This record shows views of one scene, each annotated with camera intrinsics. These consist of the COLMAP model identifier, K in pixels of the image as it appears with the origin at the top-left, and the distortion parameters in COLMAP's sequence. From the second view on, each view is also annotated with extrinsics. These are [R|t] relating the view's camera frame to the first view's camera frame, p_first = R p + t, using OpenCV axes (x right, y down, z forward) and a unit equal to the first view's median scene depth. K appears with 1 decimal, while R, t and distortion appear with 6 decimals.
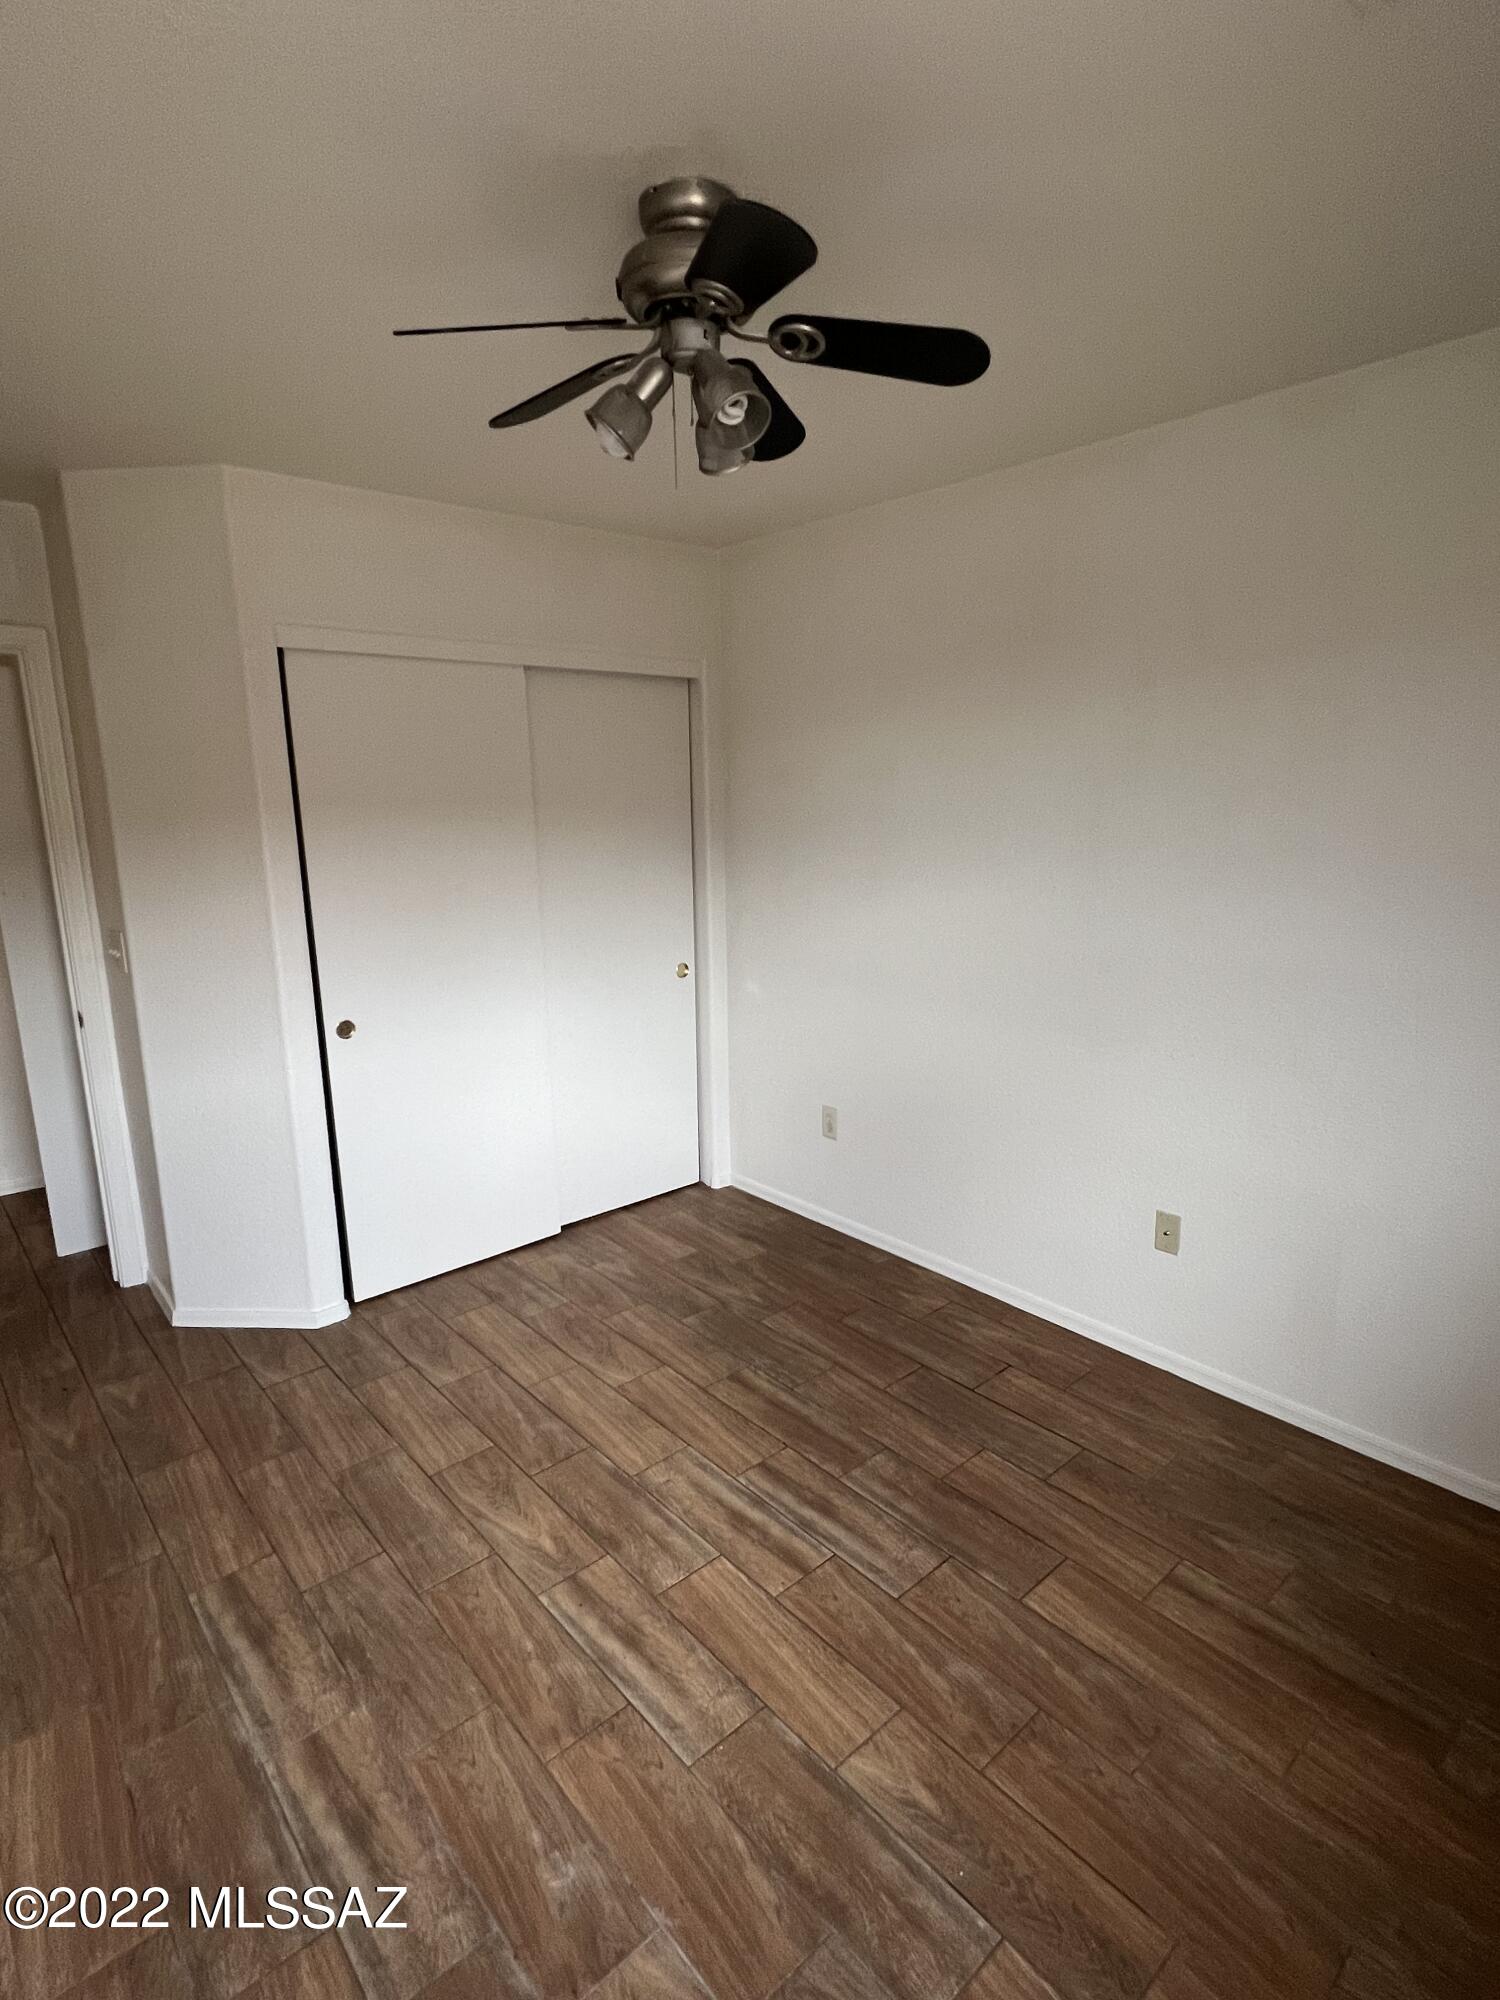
lens RADIAL K [[1020.8, 0, 750.0], [0, 1020.8, 1000.0], [0, 0, 1]] dist [0.000740, 0.001770]
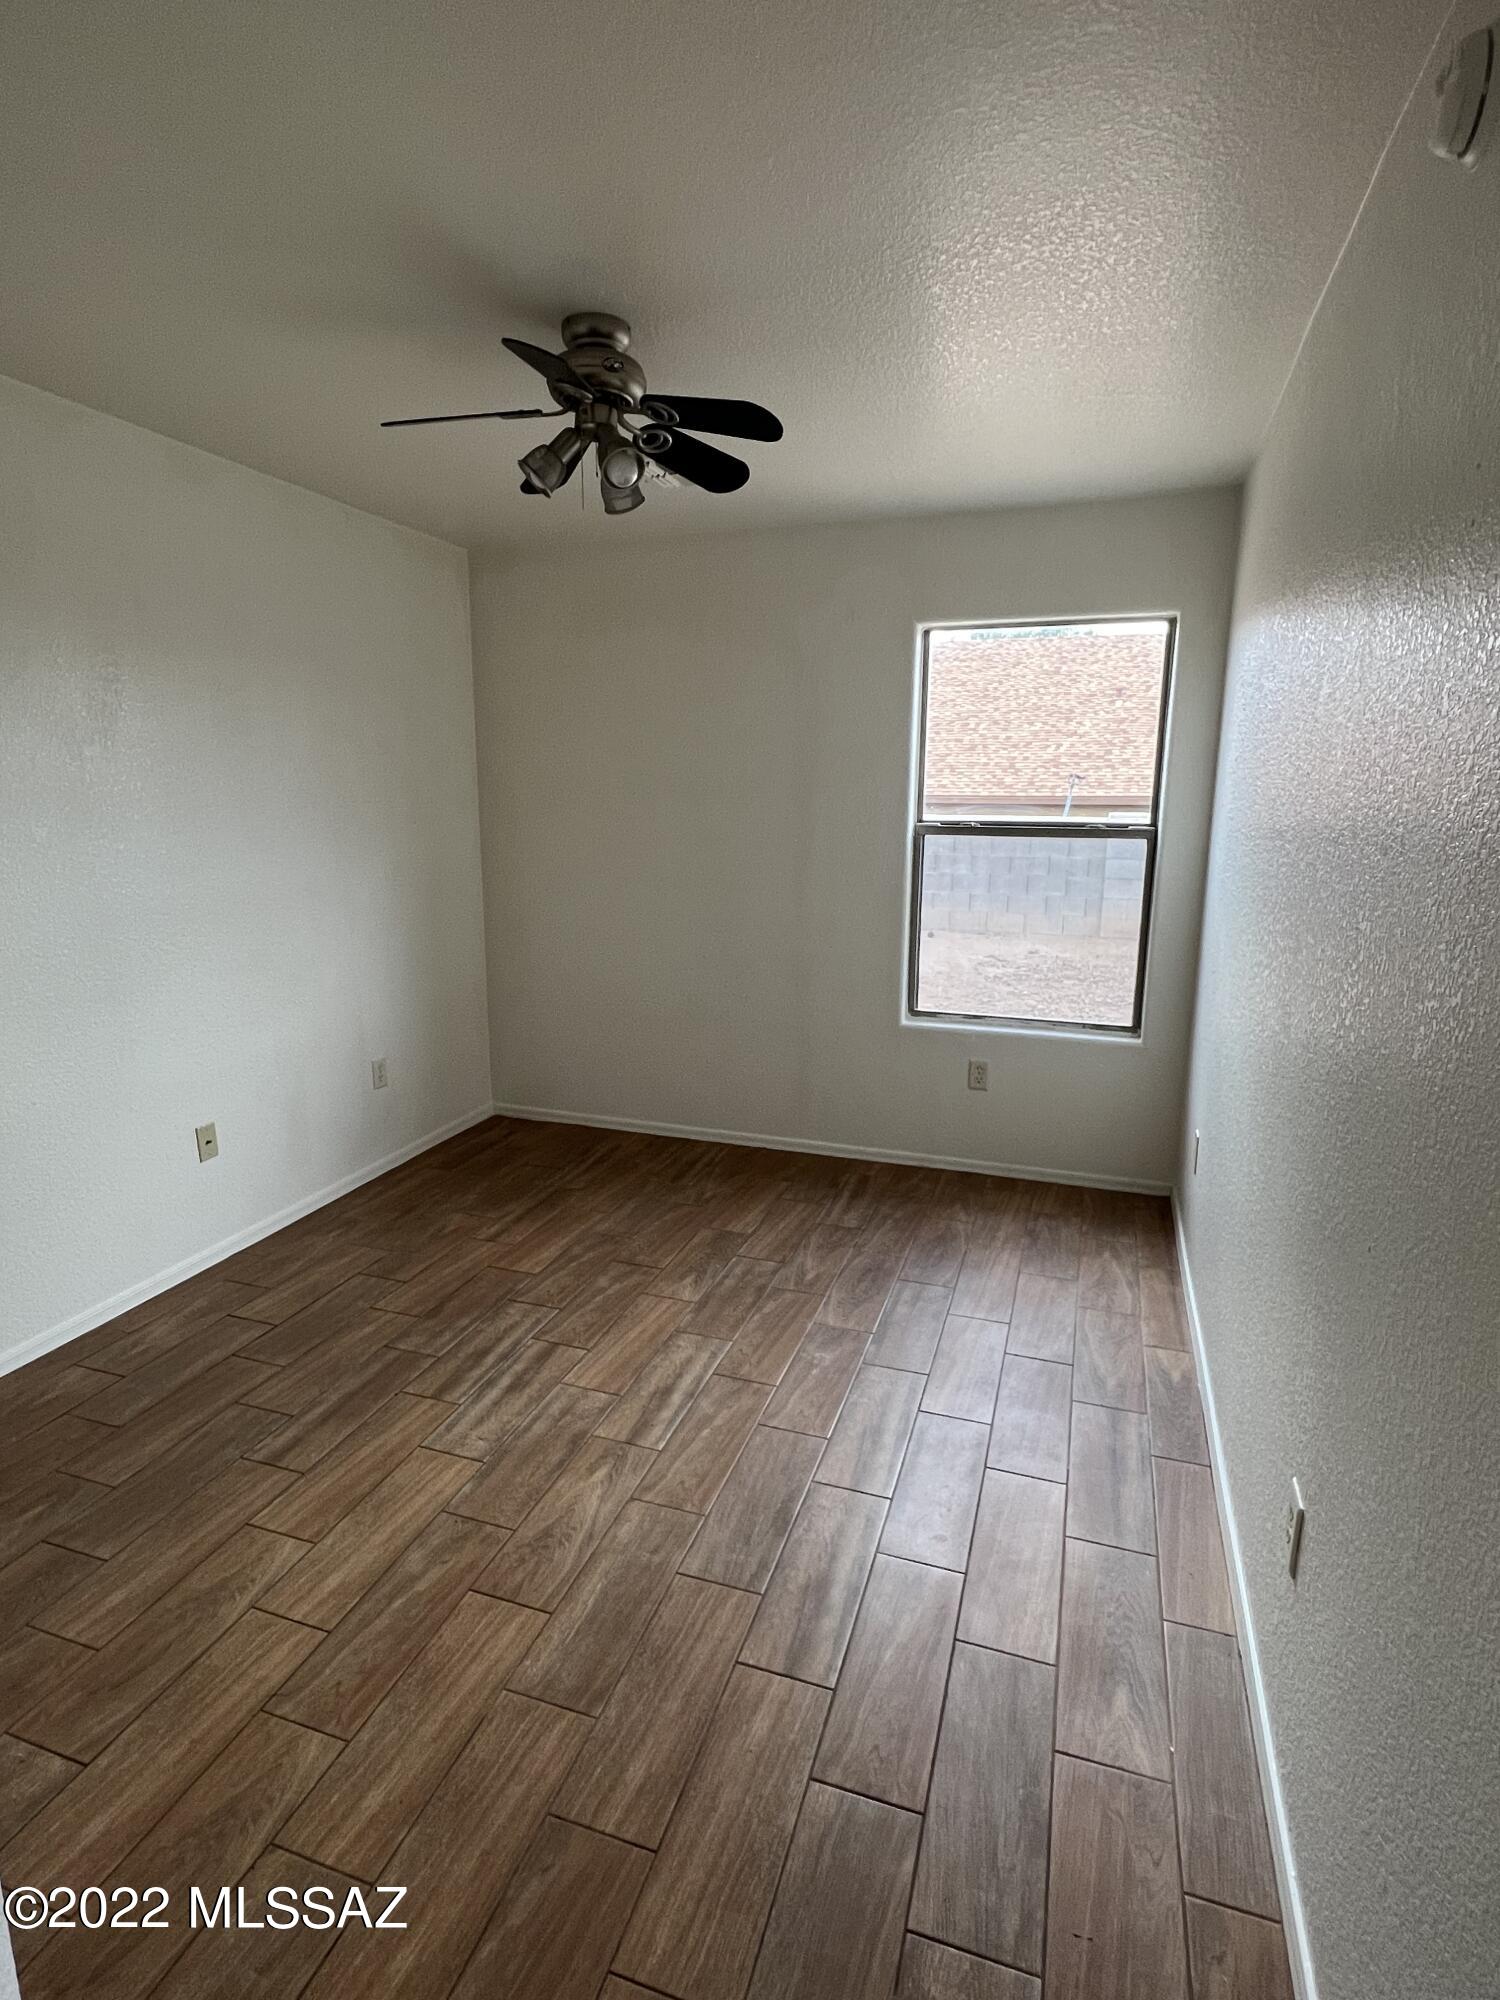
lens RADIAL K [[1020.8, 0, 750.0], [0, 1020.8, 1000.0], [0, 0, 1]] dist [0.000740, 0.001770]
pose [[-0.497938, -0.159923, 0.852340, -1.032432], [0.179696, 0.942491, 0.281816, -0.164971], [-0.848391, 0.293489, -0.440564, 1.150740]]
